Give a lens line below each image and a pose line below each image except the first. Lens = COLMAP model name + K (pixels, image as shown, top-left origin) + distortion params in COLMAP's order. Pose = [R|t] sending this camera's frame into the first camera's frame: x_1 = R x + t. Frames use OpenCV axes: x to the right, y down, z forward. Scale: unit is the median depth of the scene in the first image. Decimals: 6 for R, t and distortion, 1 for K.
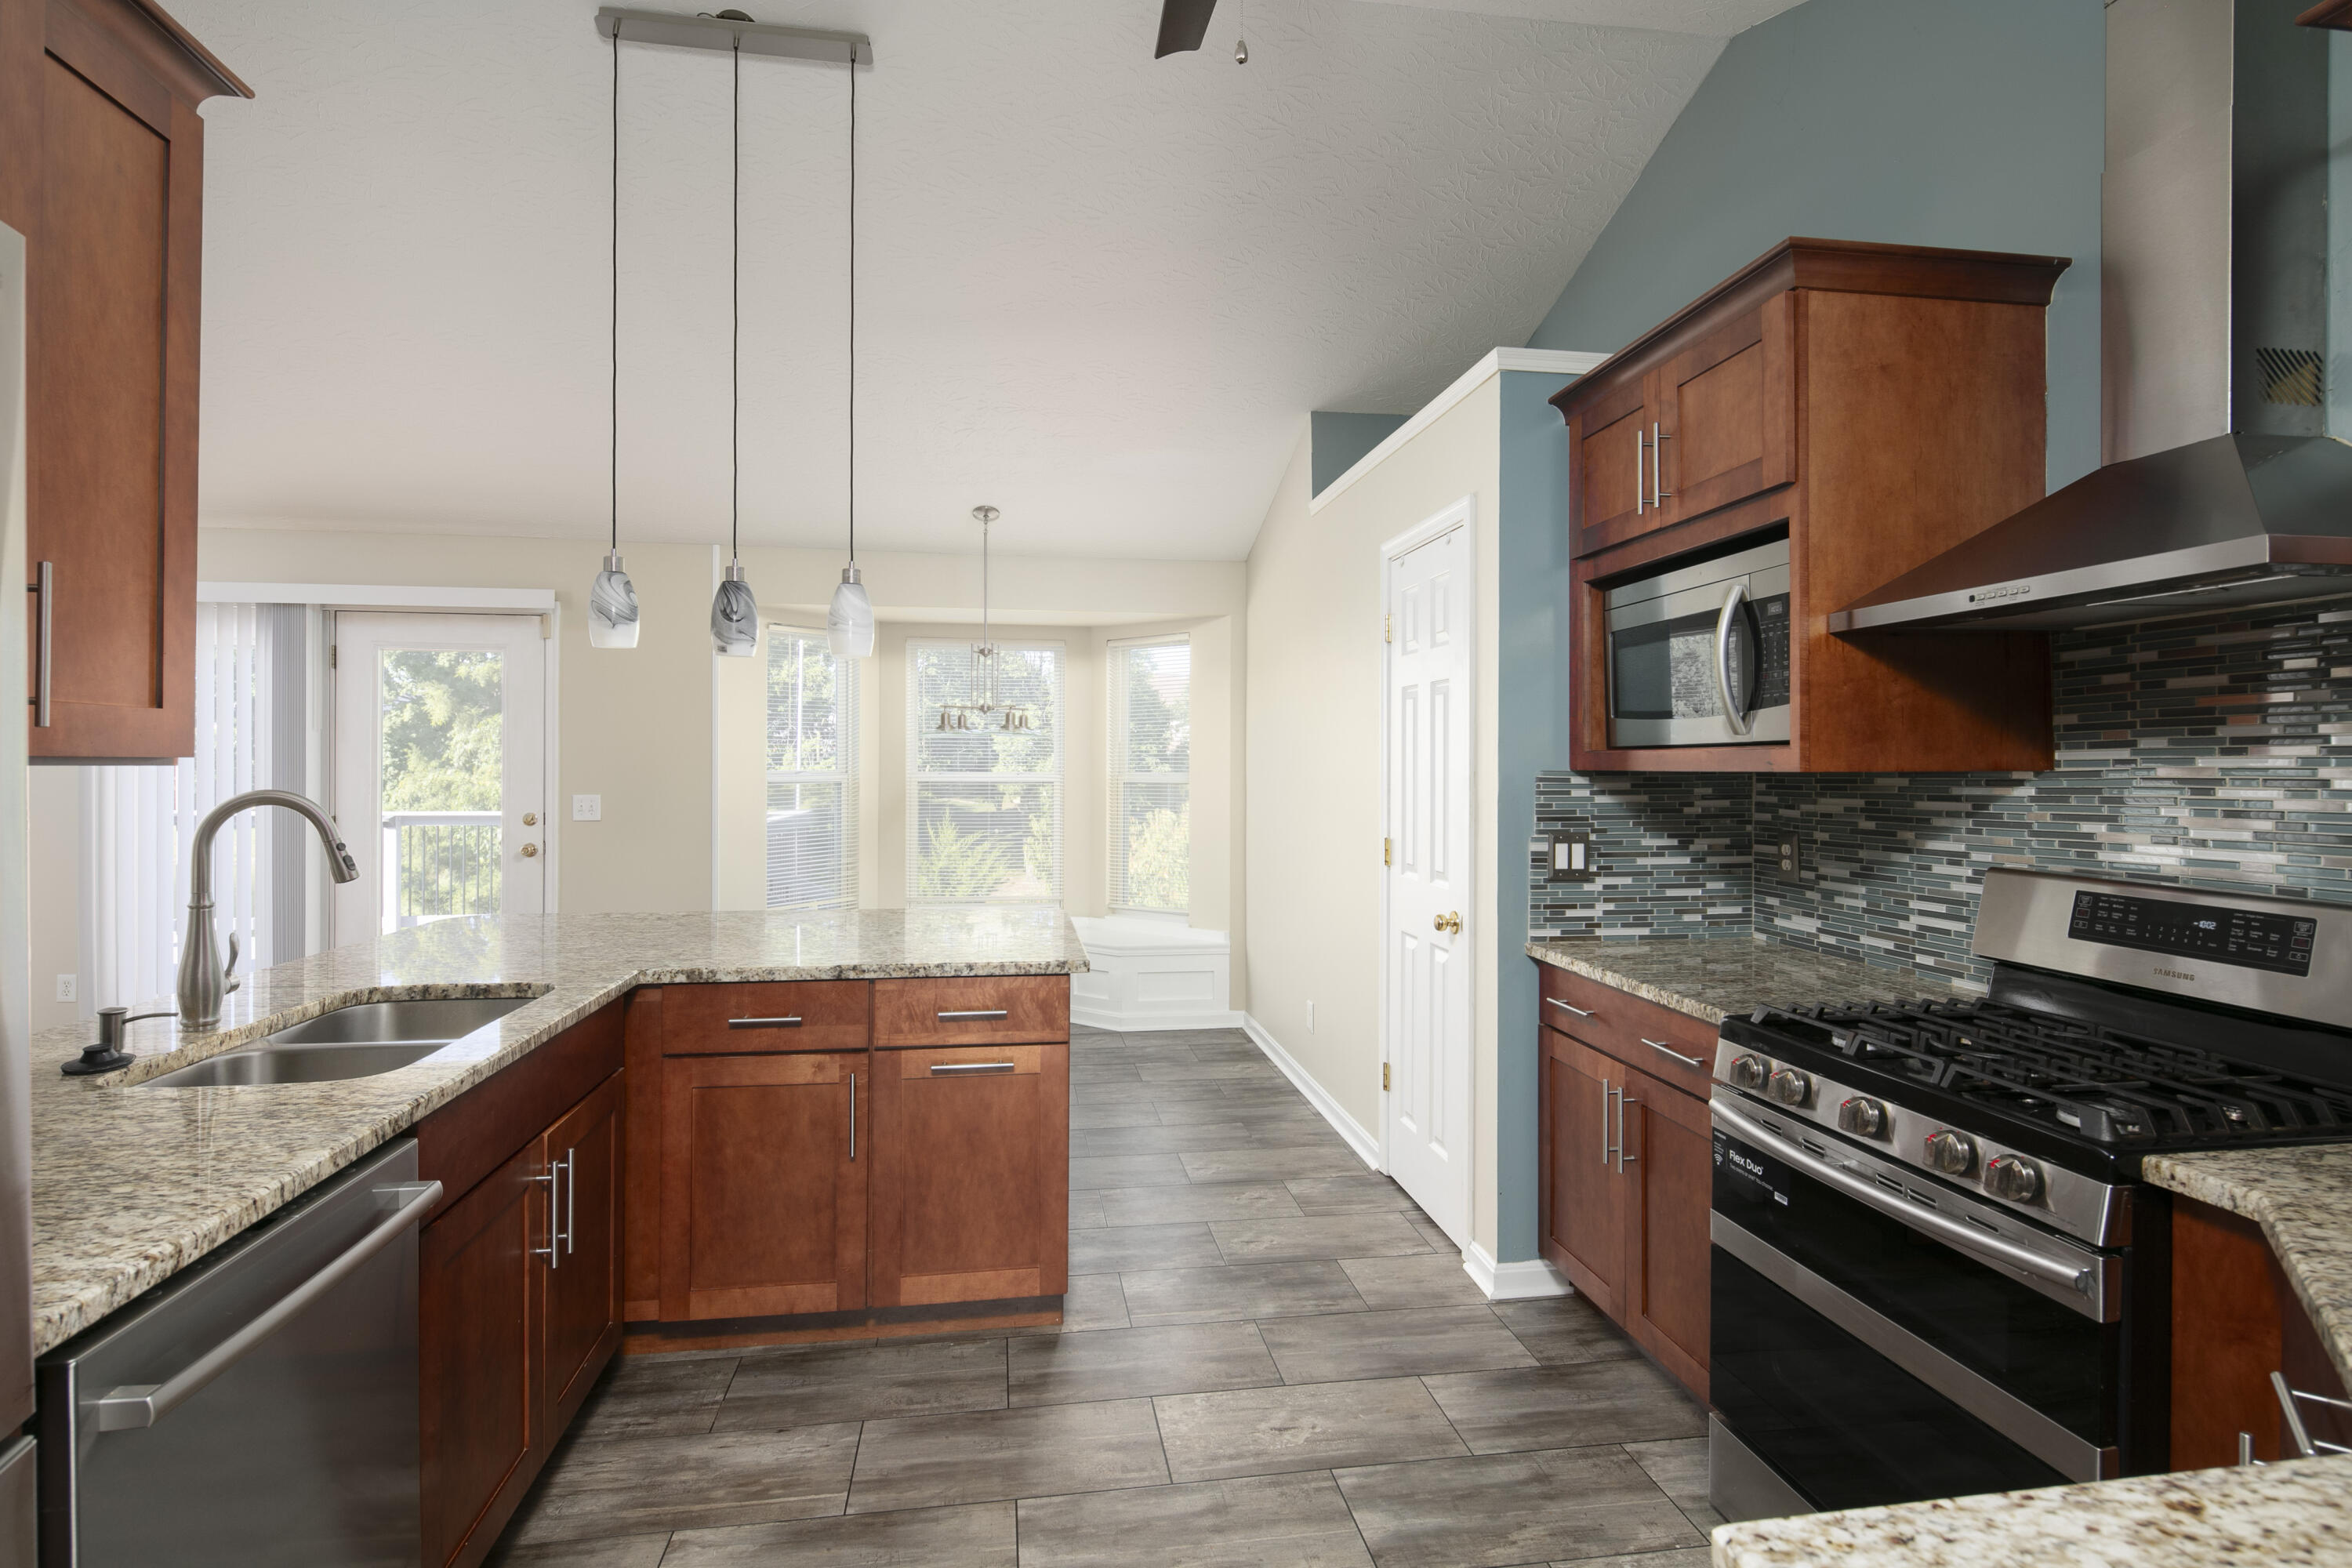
lens RADIAL K [[1141.5, 0, 1174.4], [0, 1141.5, 750.6], [0, 0, 1]] dist [0.018310, -0.011747]
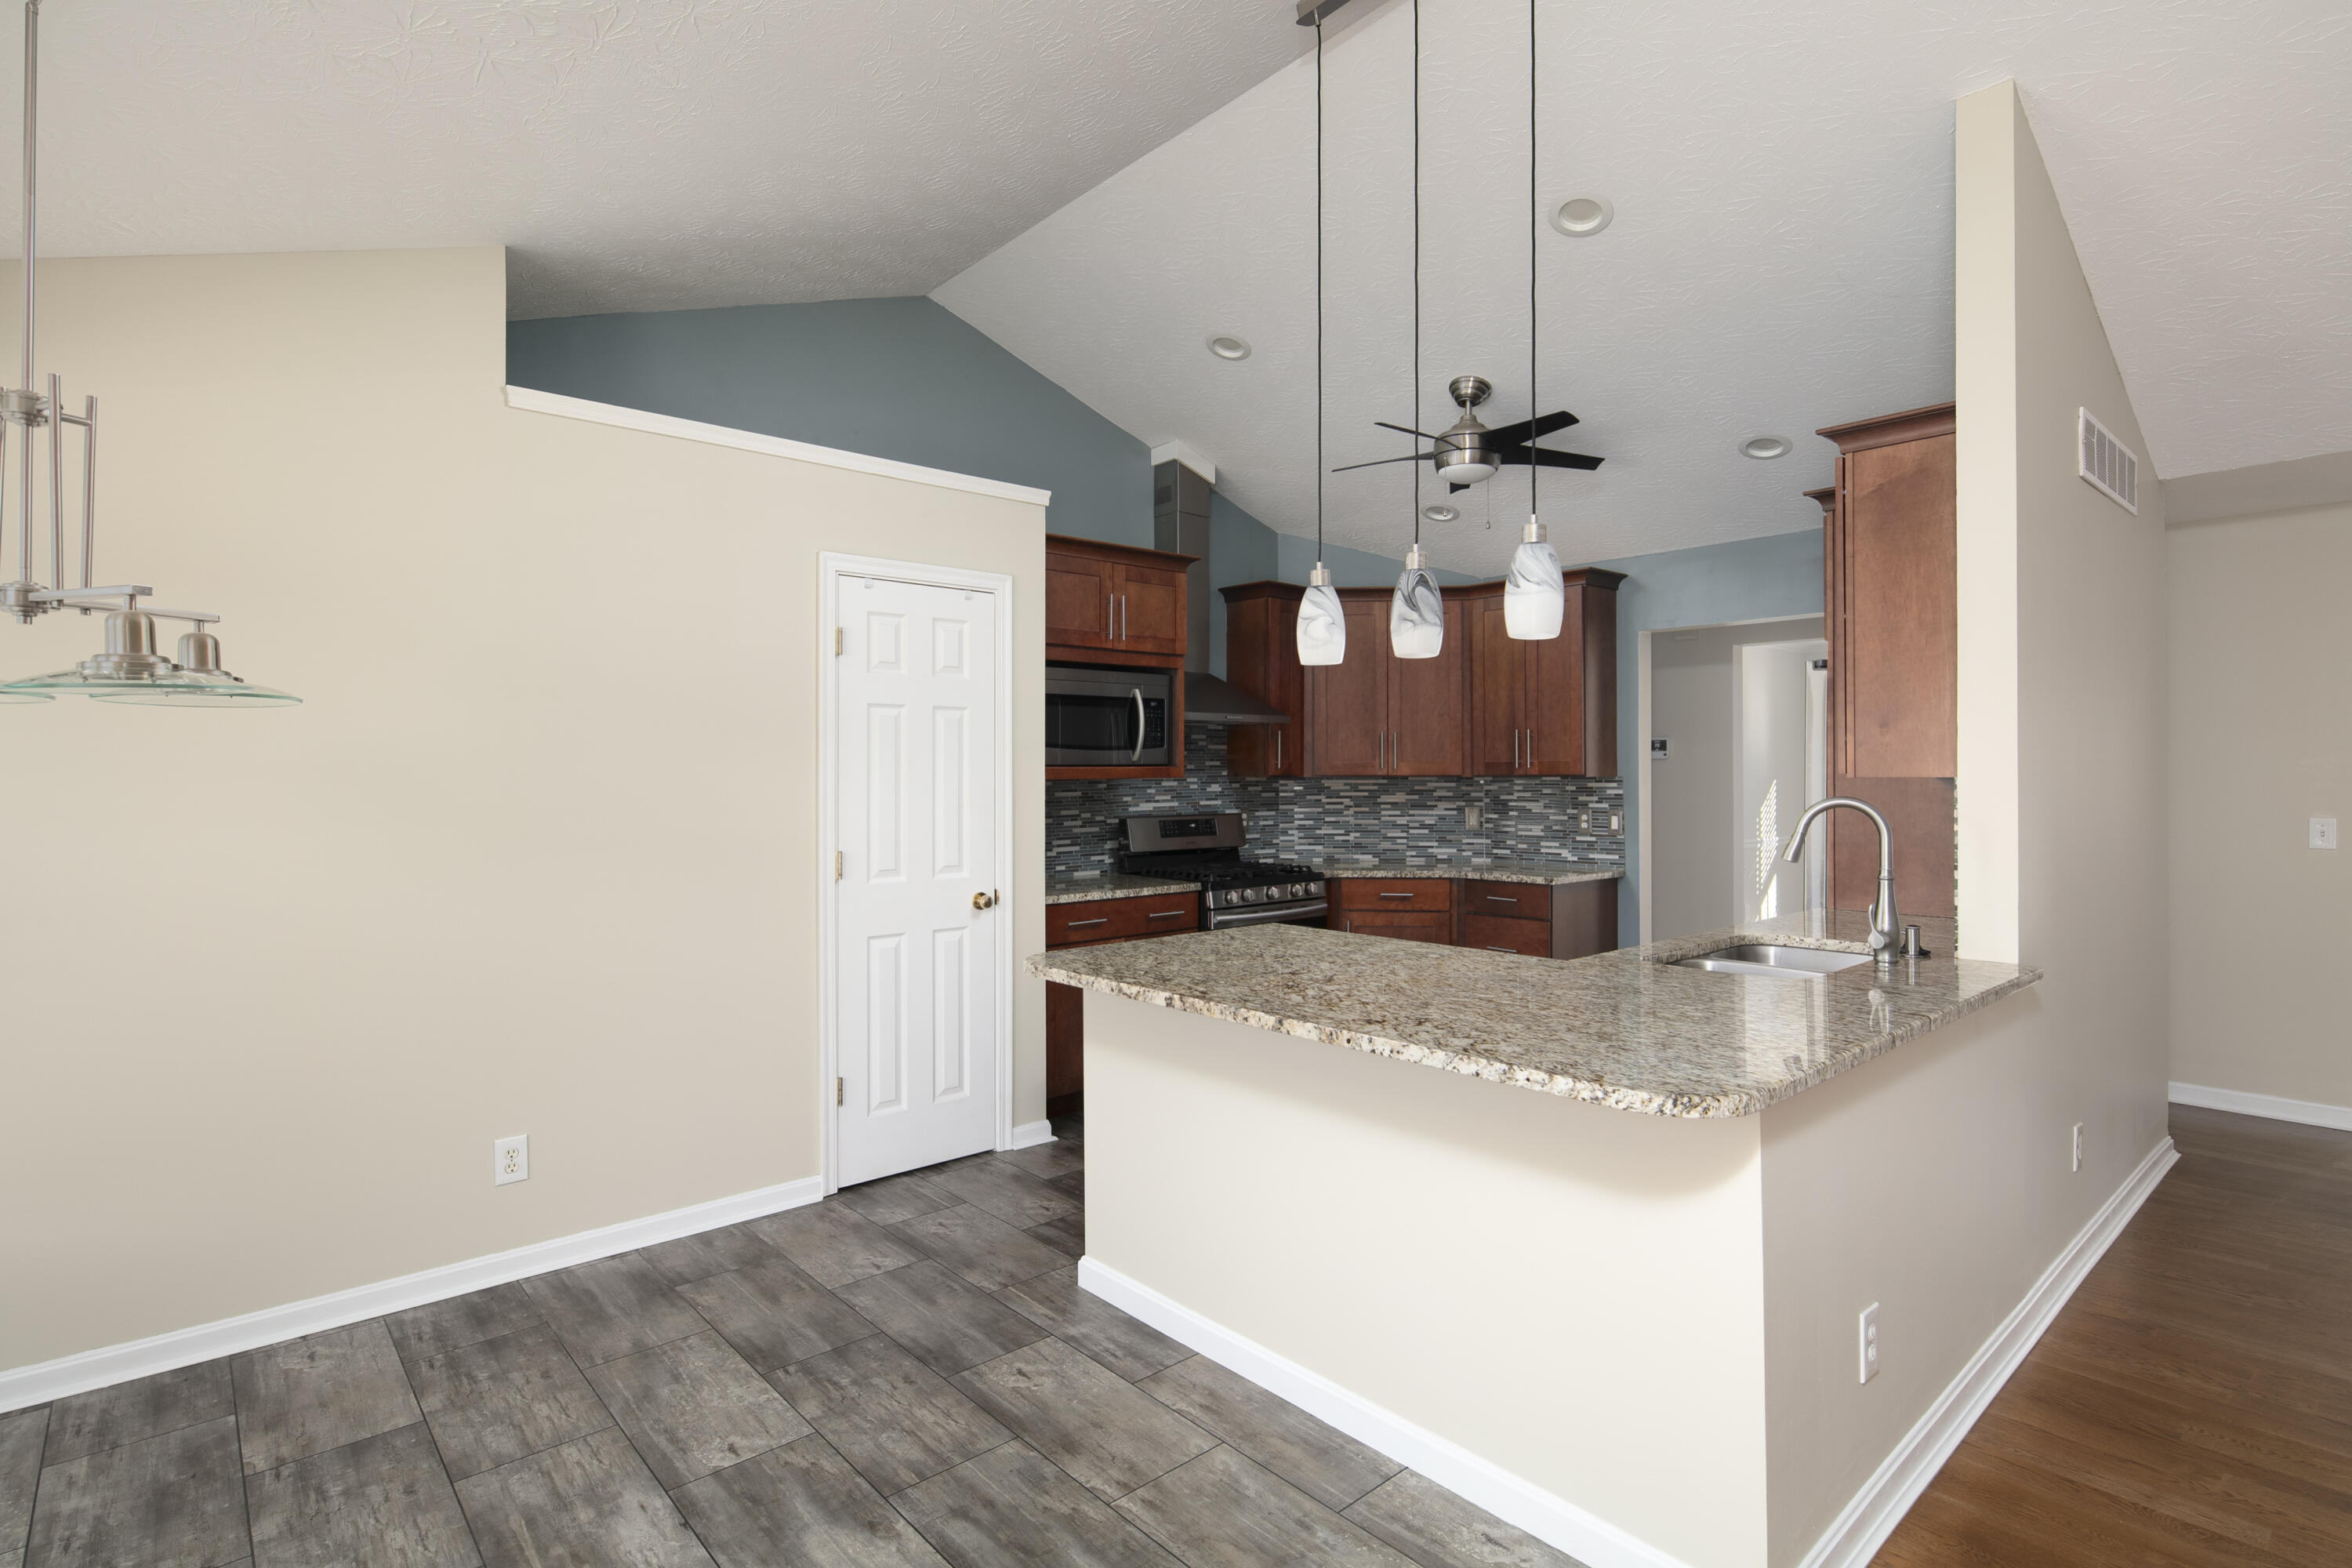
lens RADIAL K [[1141.5, 0, 1171.4], [0, 1141.5, 774.4], [0, 0, 1]] dist [0.018310, -0.011747]
pose [[-0.532806, 0.000368, 0.846237, -0.771037], [-0.004710, 0.999983, -0.003401, 0.010919], [-0.846224, -0.005798, -0.532795, 1.226774]]
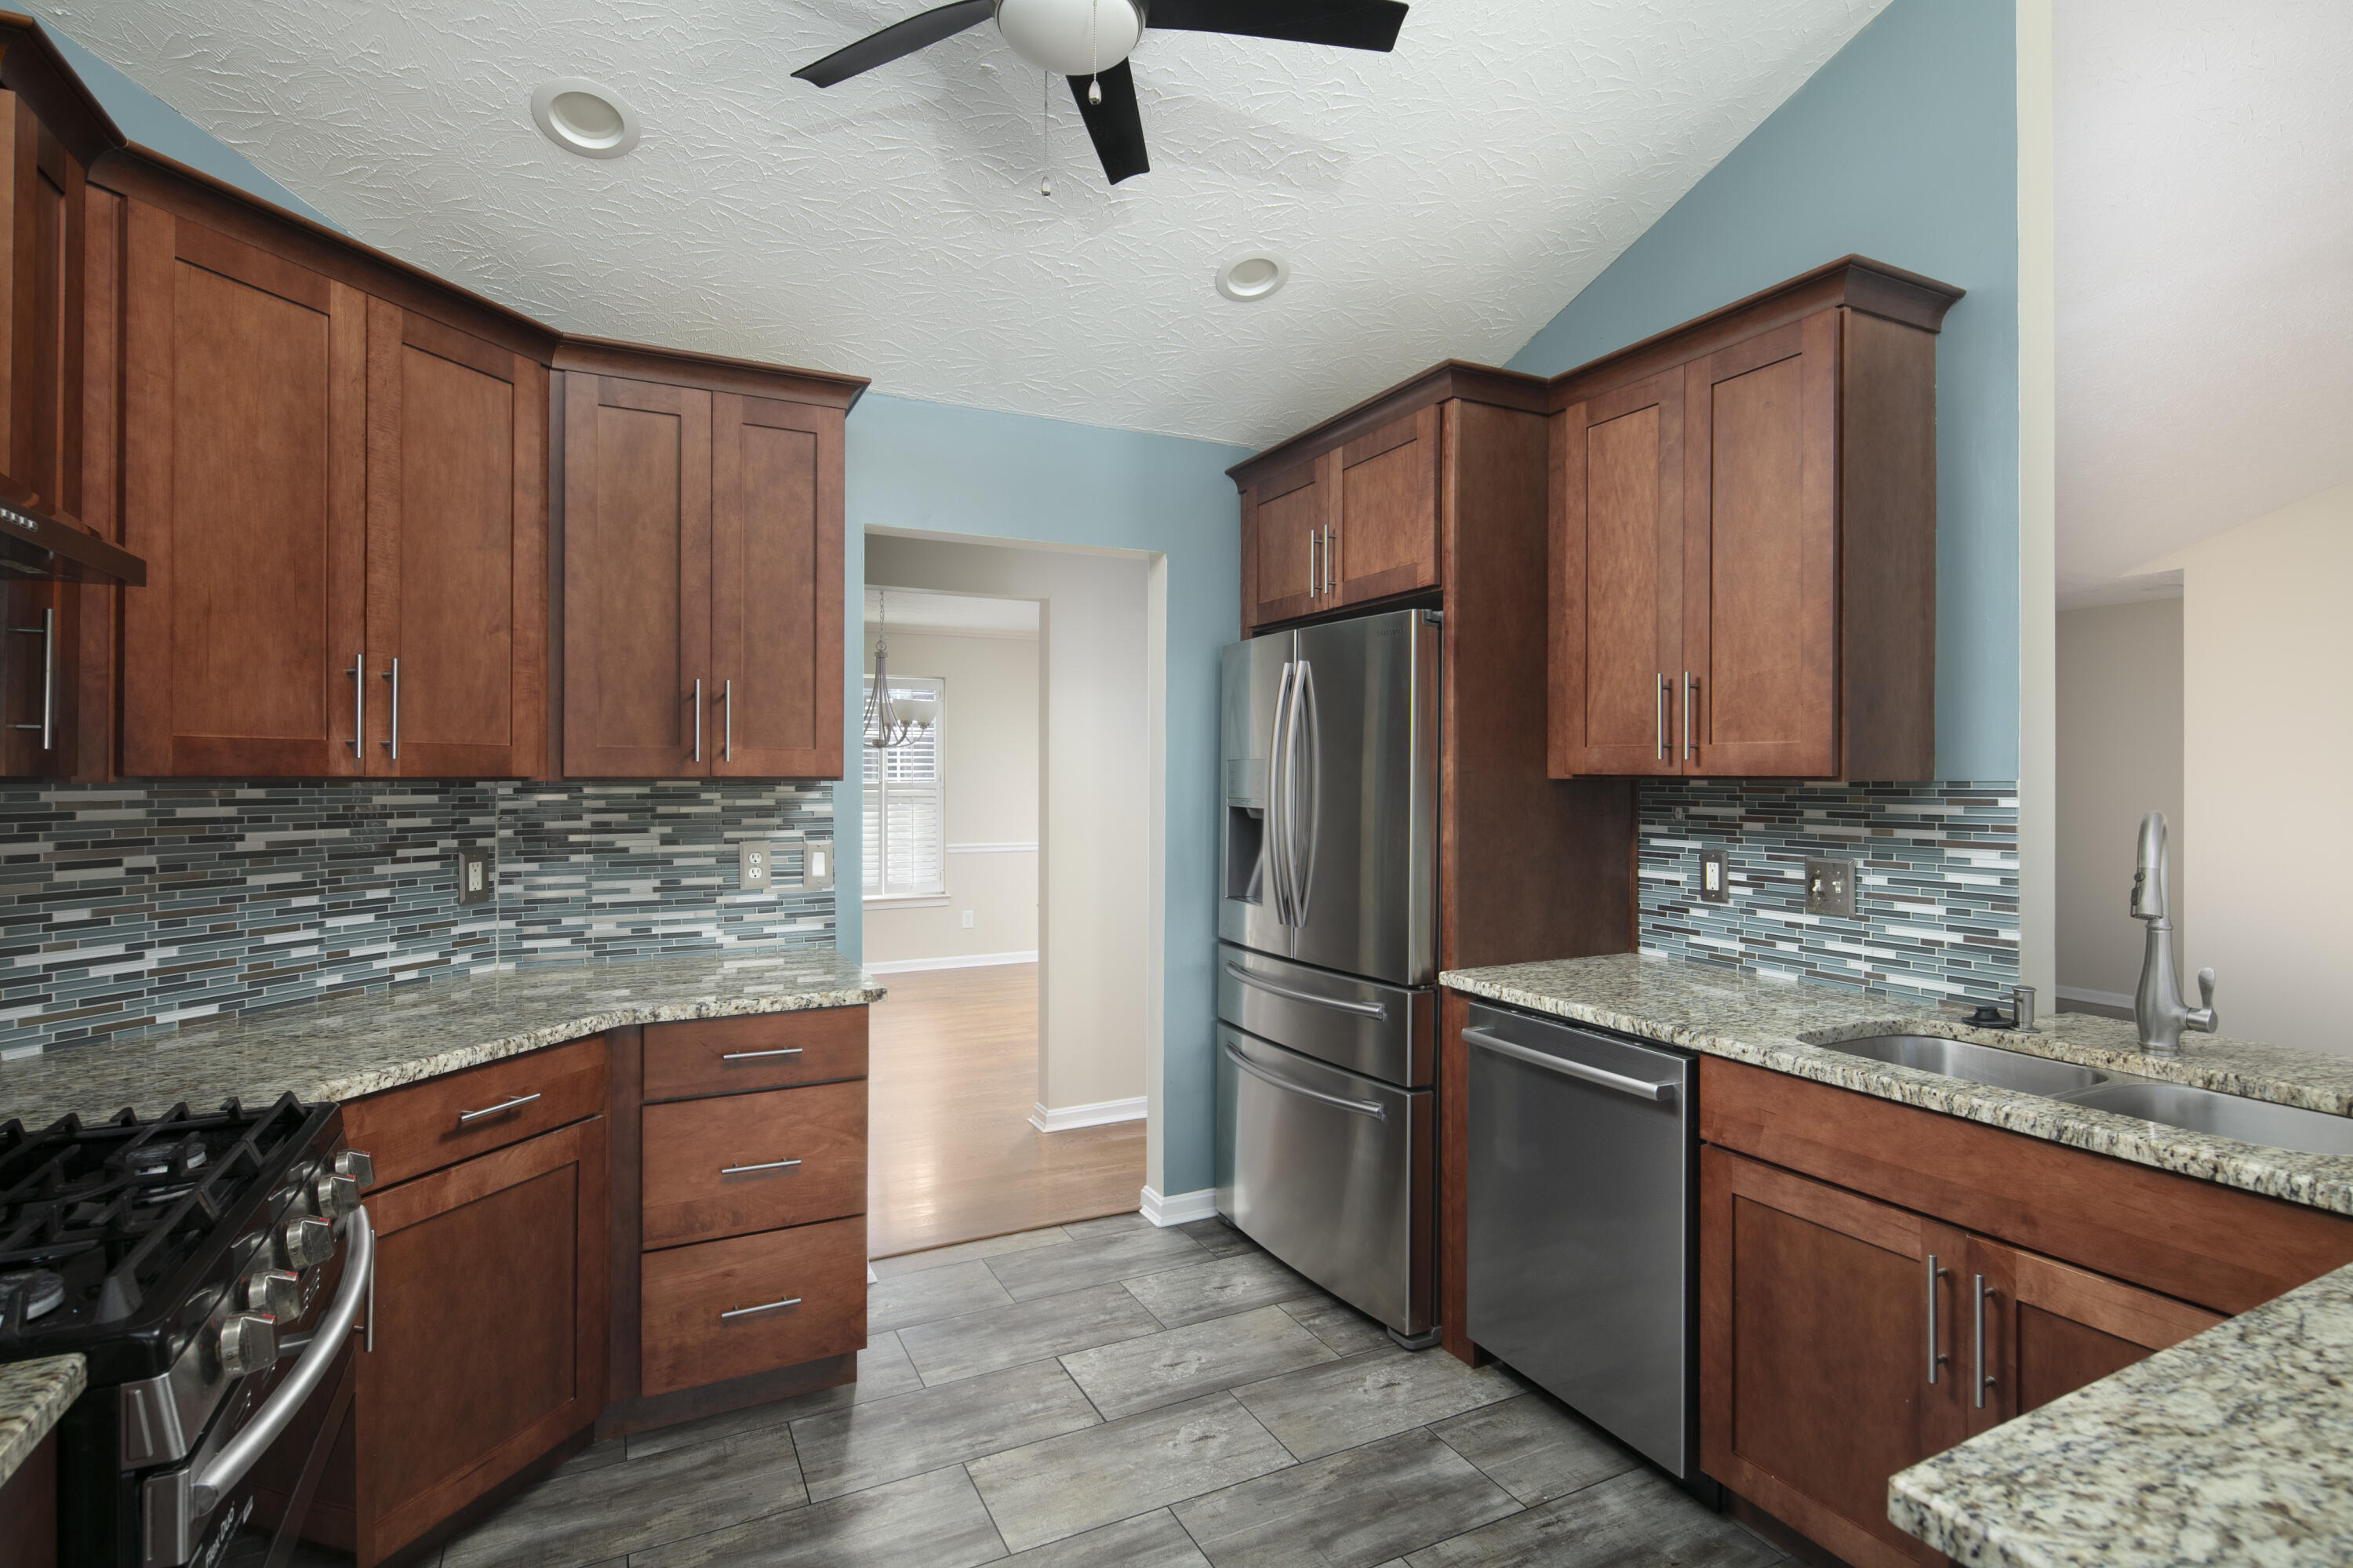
lens RADIAL K [[1142.1, 0, 1172.5], [0, 1142.1, 774.9], [0, 0, 1]] dist [0.018310, -0.011747]
pose [[-0.955040, -0.003464, -0.296455, 0.120474], [-0.000660, 0.999954, -0.009557, 0.009983], [0.296475, -0.008932, -0.954999, 0.827492]]
